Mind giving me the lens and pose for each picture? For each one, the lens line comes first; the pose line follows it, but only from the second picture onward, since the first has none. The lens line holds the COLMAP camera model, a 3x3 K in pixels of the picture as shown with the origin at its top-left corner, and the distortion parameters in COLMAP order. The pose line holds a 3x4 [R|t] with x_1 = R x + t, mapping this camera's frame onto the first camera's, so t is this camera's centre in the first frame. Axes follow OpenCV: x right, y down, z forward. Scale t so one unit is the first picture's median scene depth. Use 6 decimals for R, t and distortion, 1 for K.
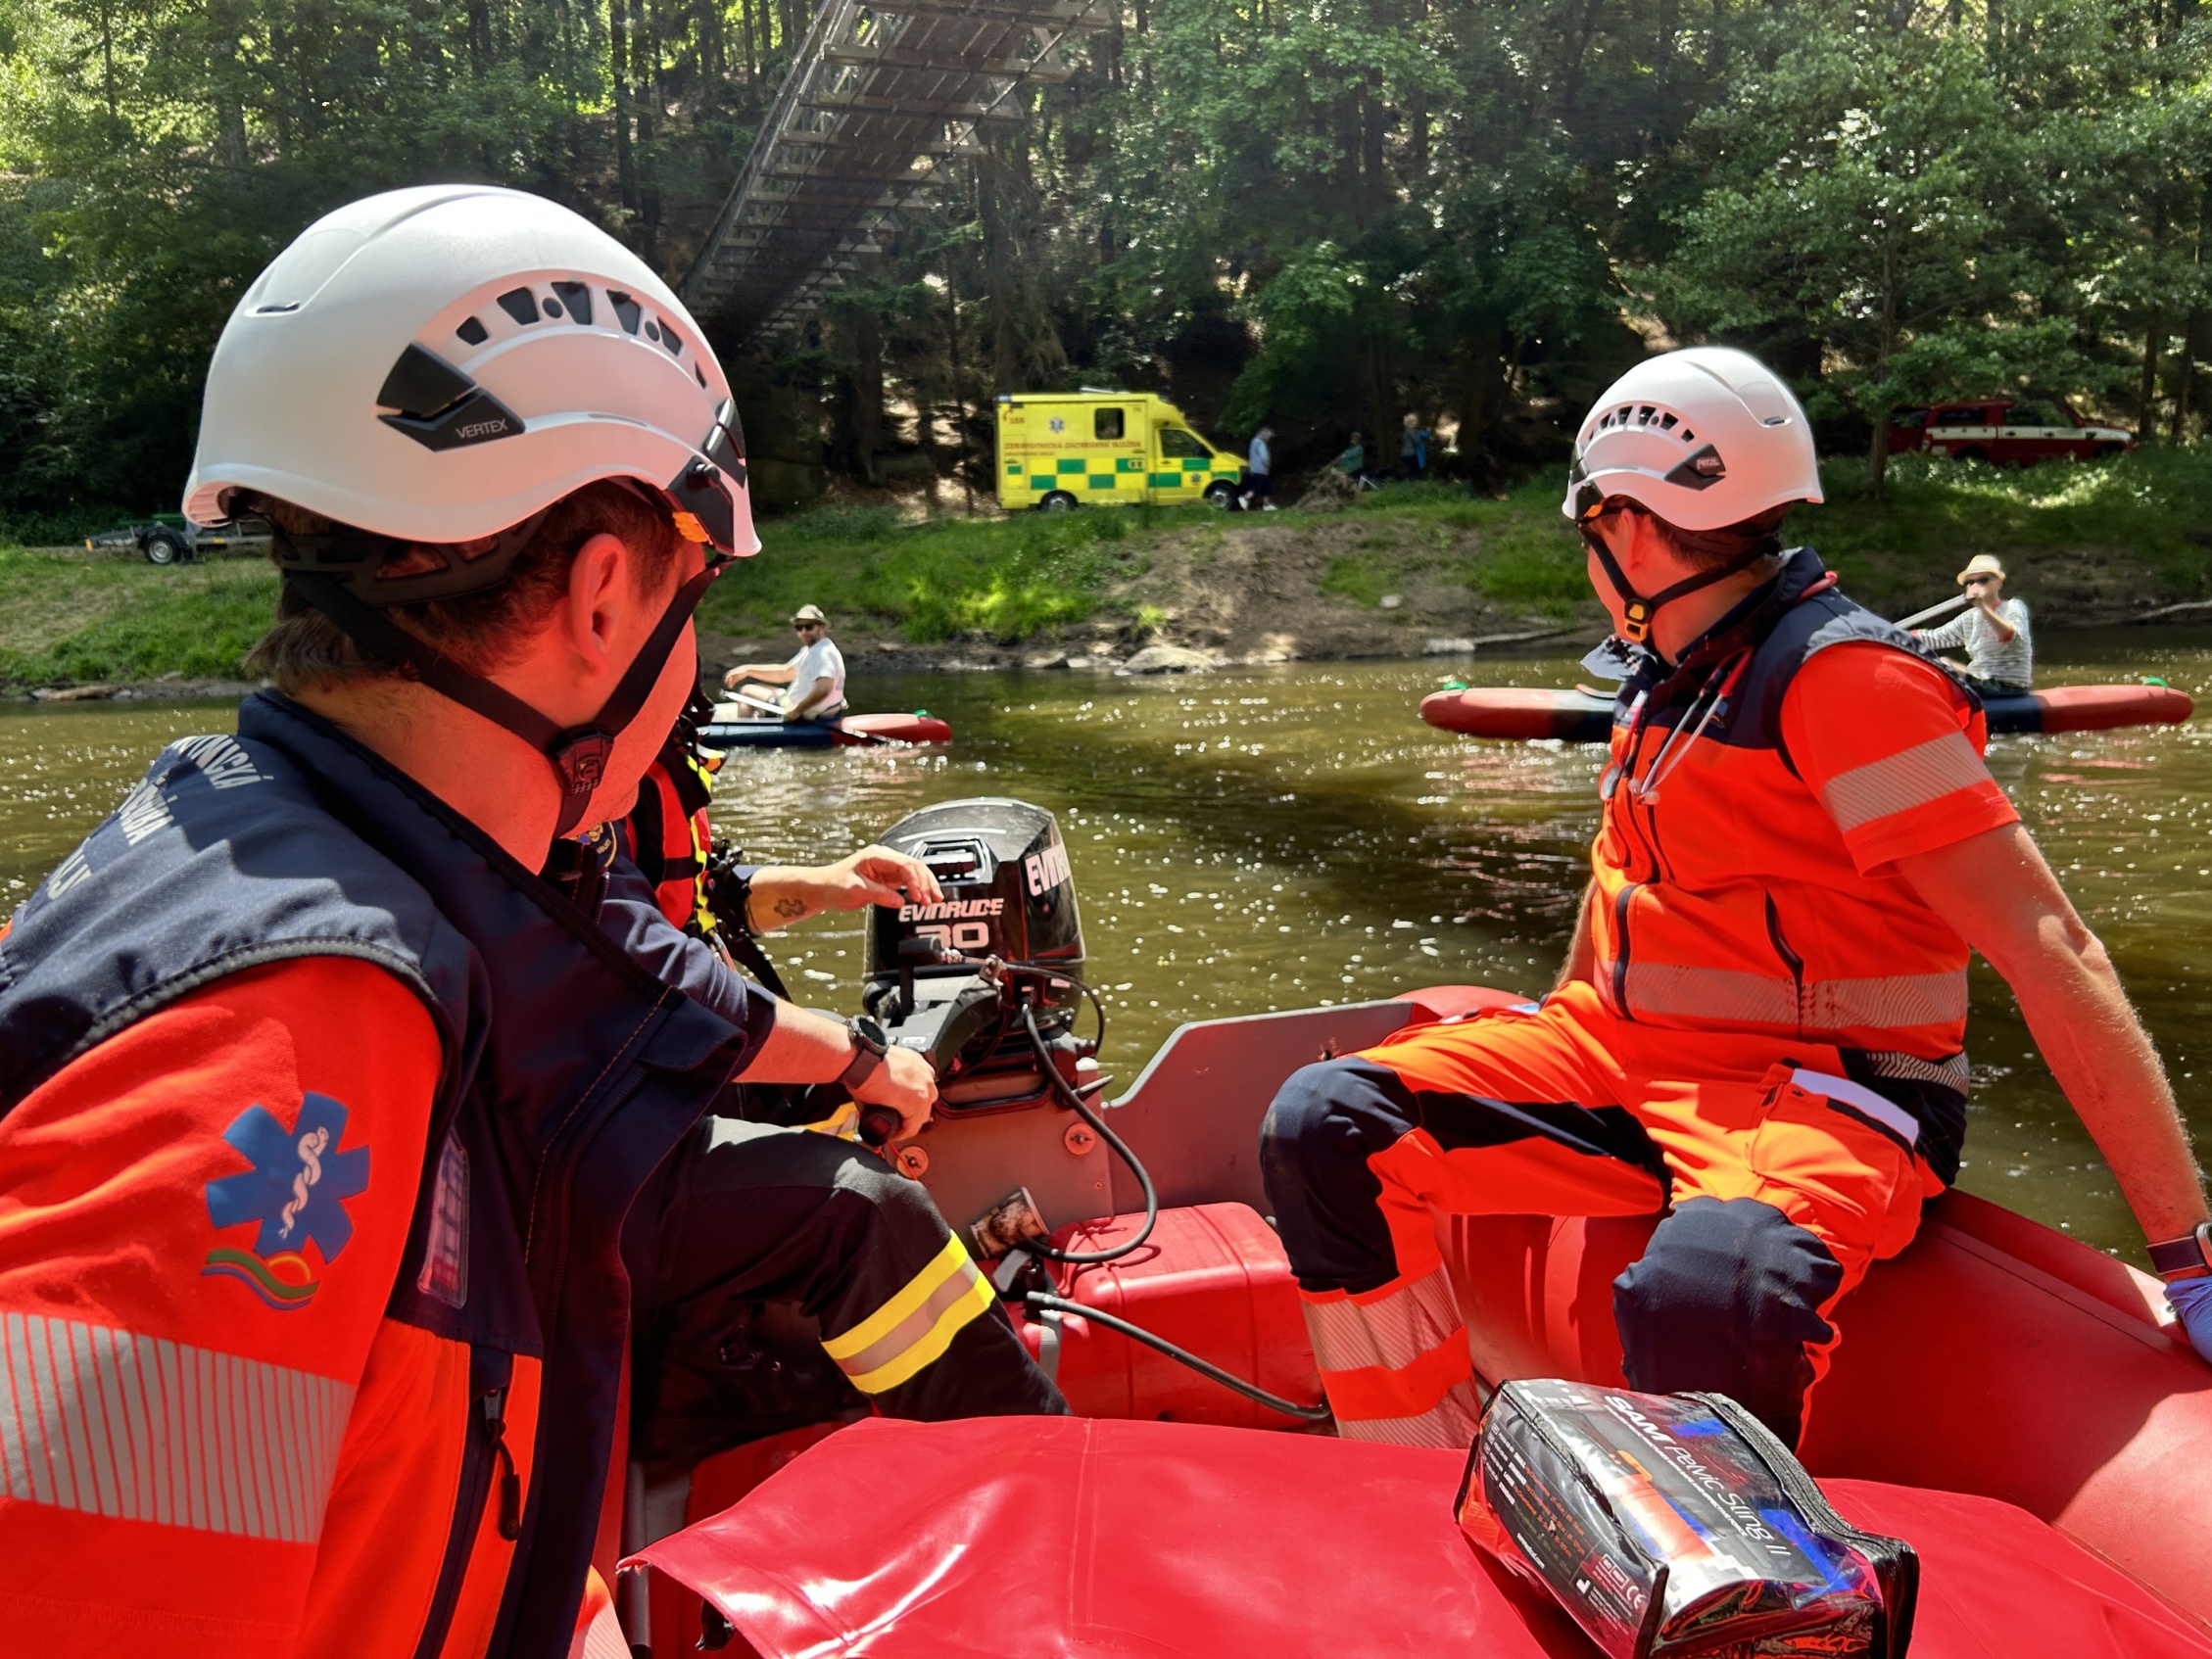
lens RADIAL K [[1700.2, 0, 1099.9], [0, 1700.2, 832.5], [0, 0, 1]] dist [-0.004595, -0.003806]
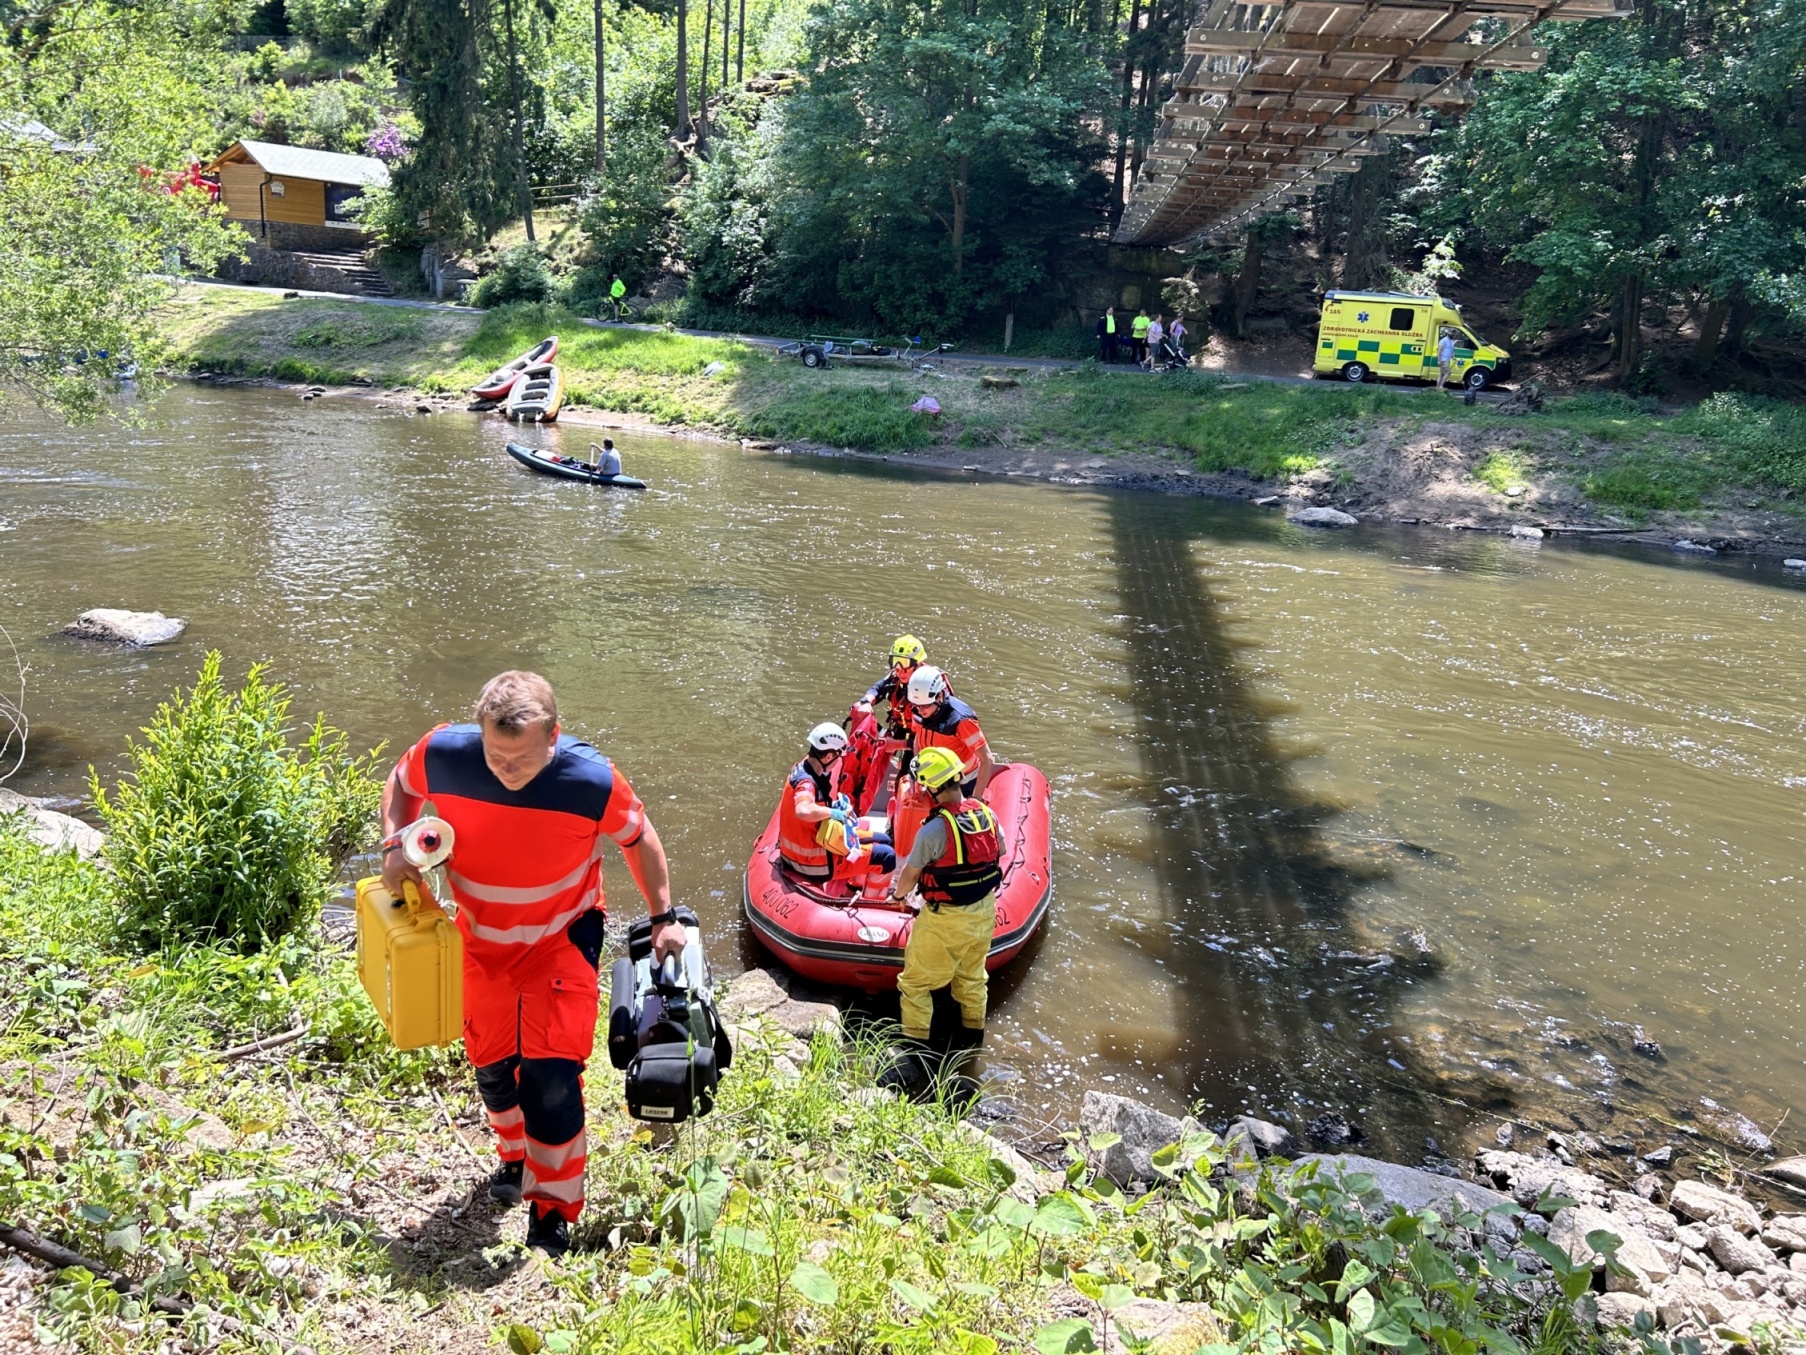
lens RADIAL K [[1388.3, 0, 904.6], [0, 1388.3, 677.3], [0, 0, 1]] dist [-0.004595, -0.003806]
pose [[0.897241, 0.209452, -0.388700, 0.148309], [-0.161348, 0.974977, 0.152926, -0.056163], [0.411004, -0.074495, 0.908585, -0.267719]]
